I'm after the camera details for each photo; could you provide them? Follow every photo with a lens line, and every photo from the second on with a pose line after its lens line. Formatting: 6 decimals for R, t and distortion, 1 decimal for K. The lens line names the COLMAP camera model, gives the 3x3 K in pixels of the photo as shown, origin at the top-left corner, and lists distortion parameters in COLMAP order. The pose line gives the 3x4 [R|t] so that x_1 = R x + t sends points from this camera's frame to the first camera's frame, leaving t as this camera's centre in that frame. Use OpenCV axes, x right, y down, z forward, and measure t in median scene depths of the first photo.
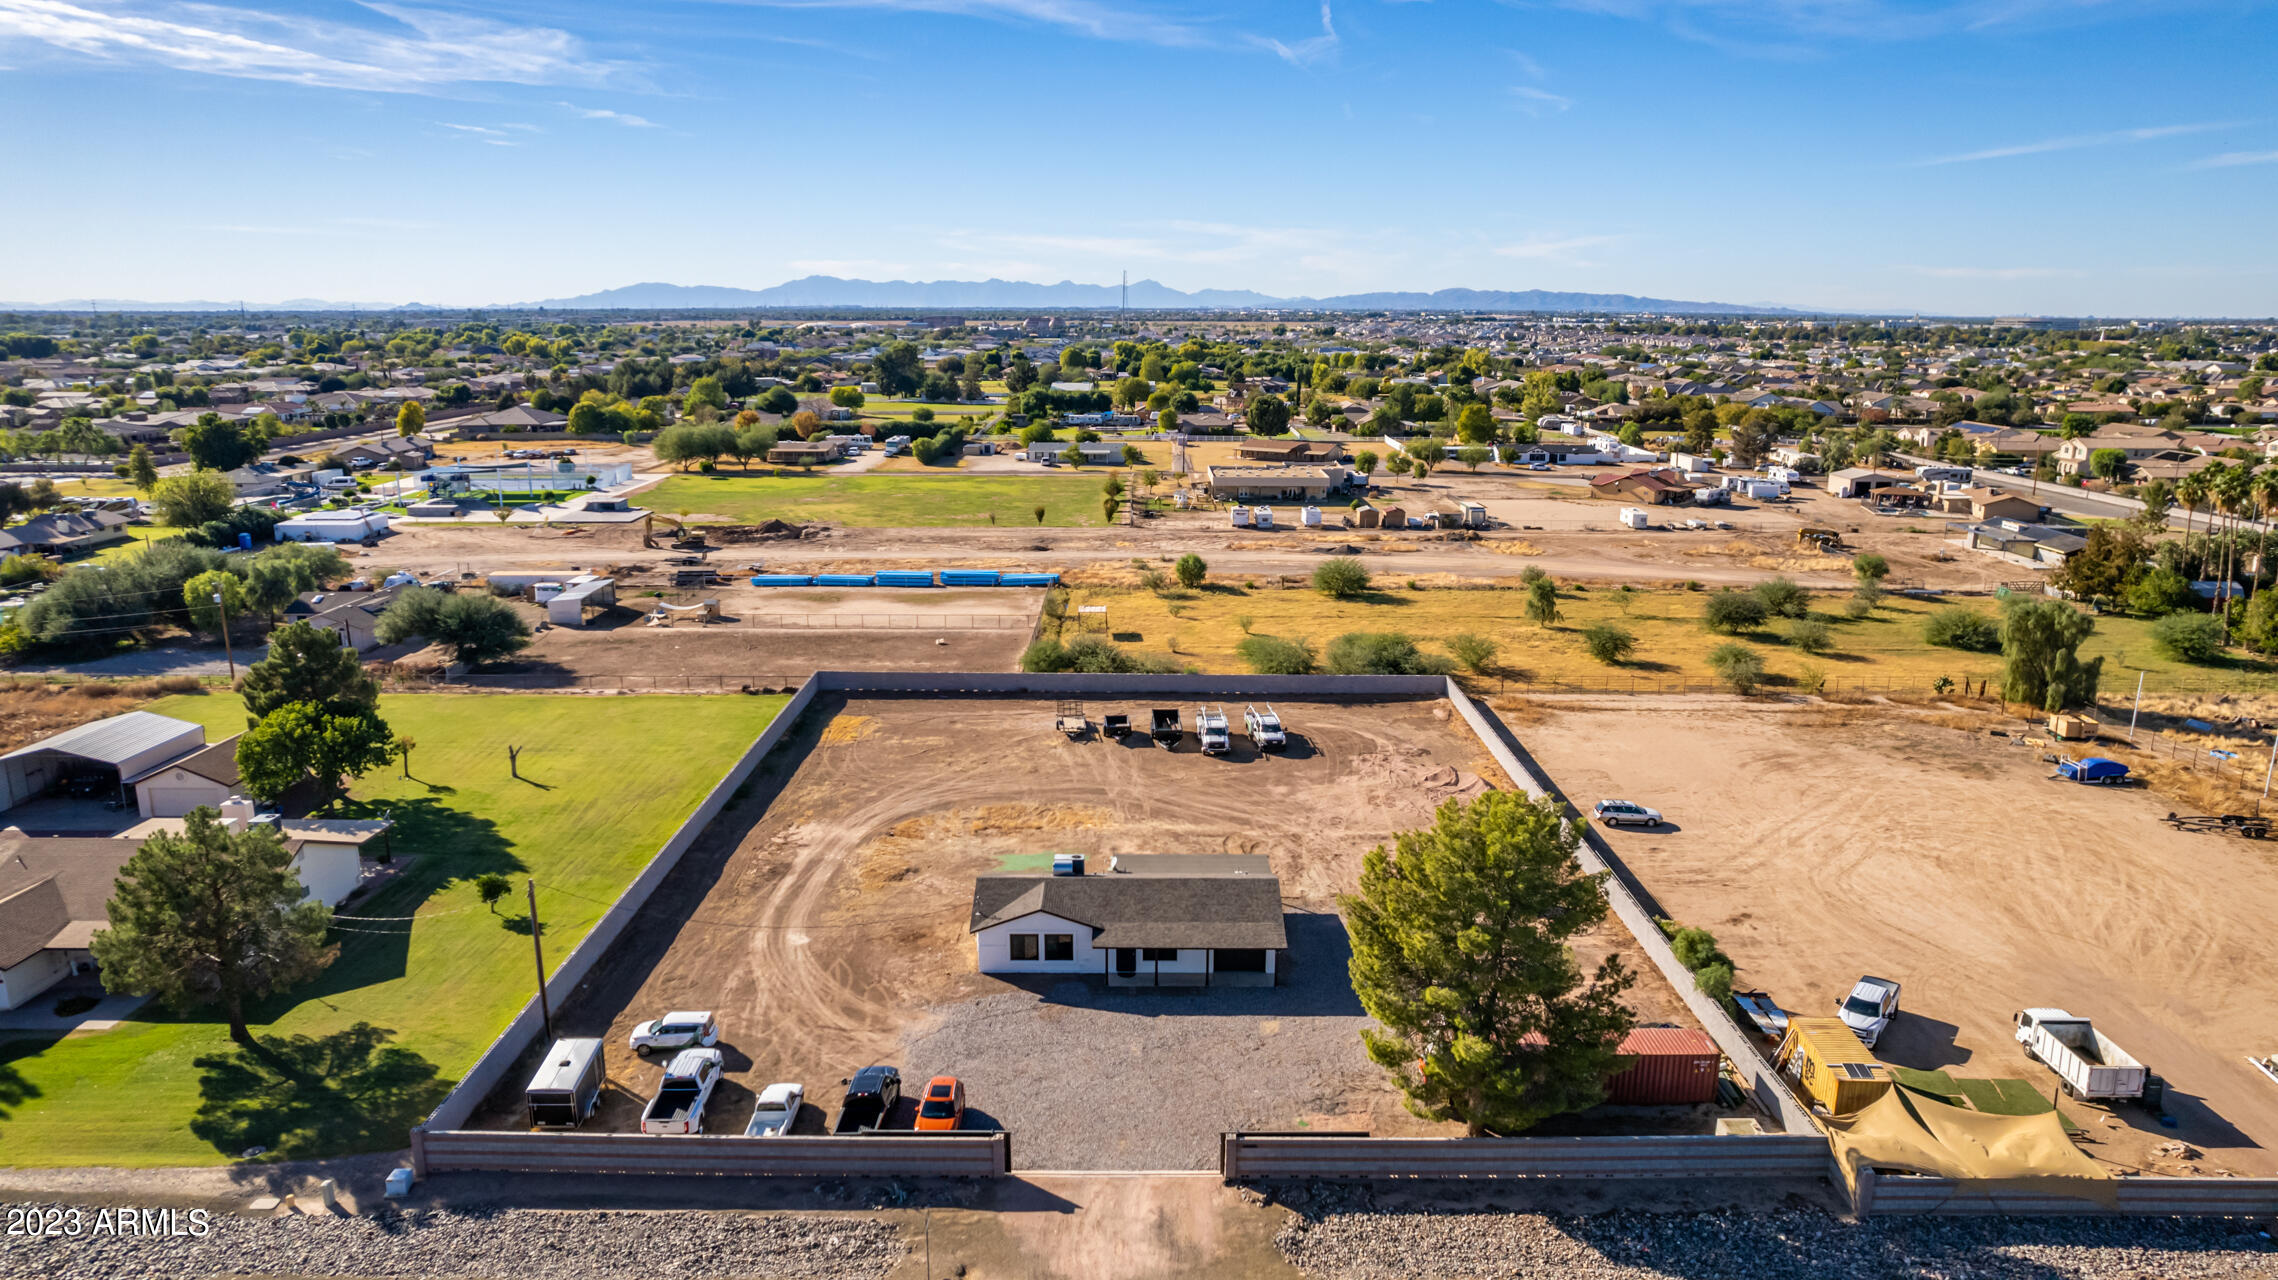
lens RADIAL K [[1443.3, 0, 1141.4], [0, 1443.3, 702.1], [0, 0, 1]] dist [-0.061973, 0.044015]
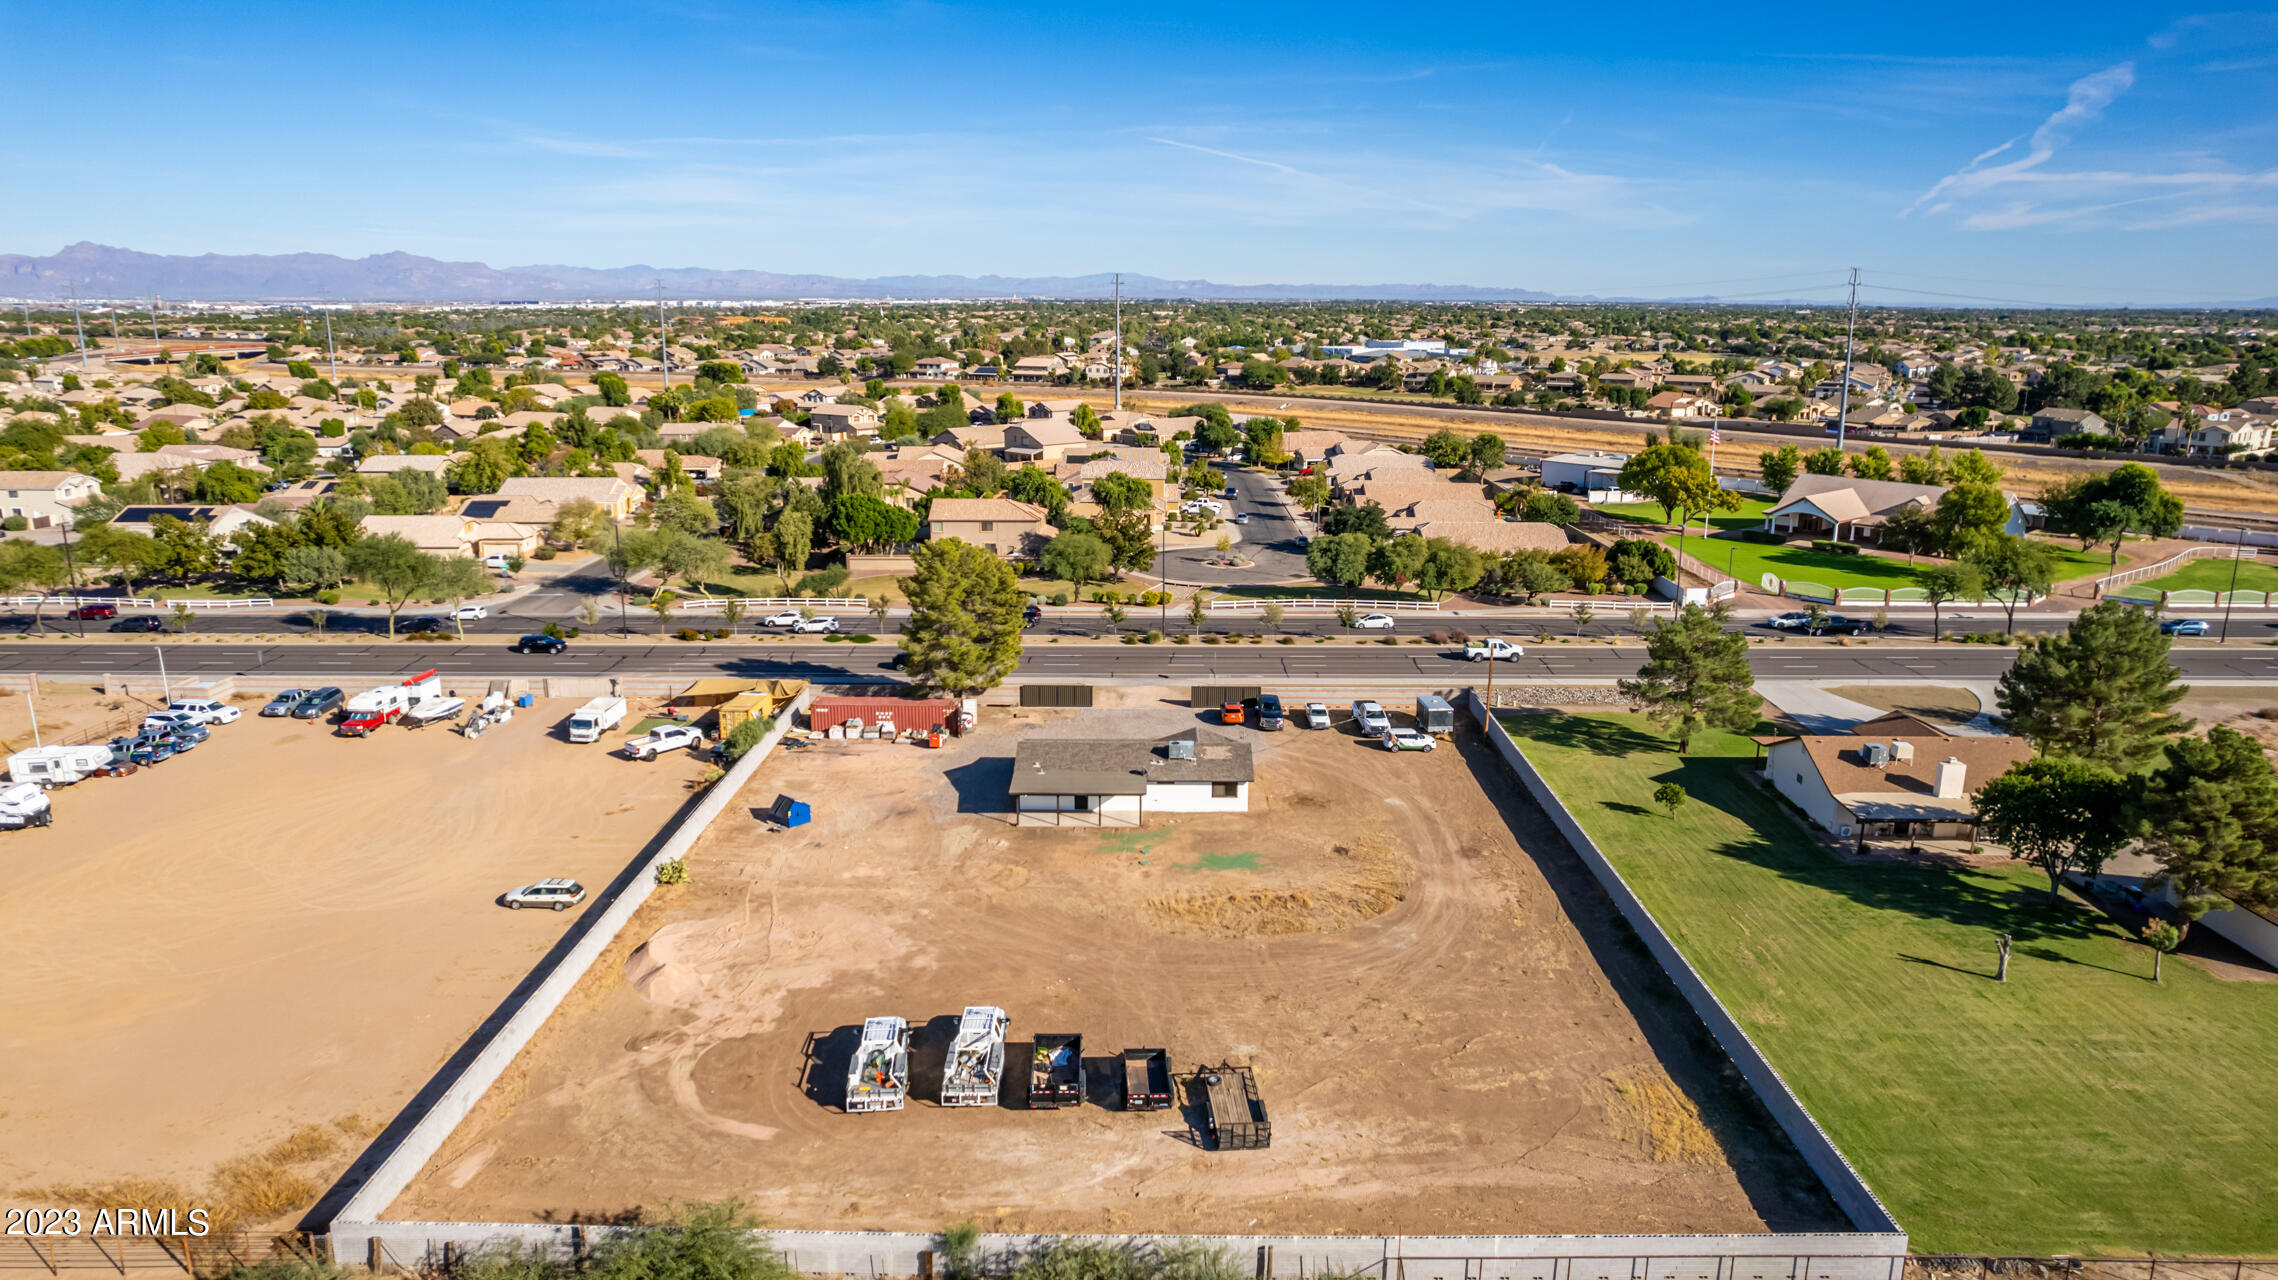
lens RADIAL K [[1443.3, 0, 1141.4], [0, 1443.3, 702.1], [0, 0, 1]] dist [-0.061973, 0.044015]
pose [[-0.999643, -0.023953, 0.011855, -0.026175], [-0.014134, 0.850261, 0.526172, -0.611602], [-0.022684, 0.525817, -0.850295, 2.165859]]
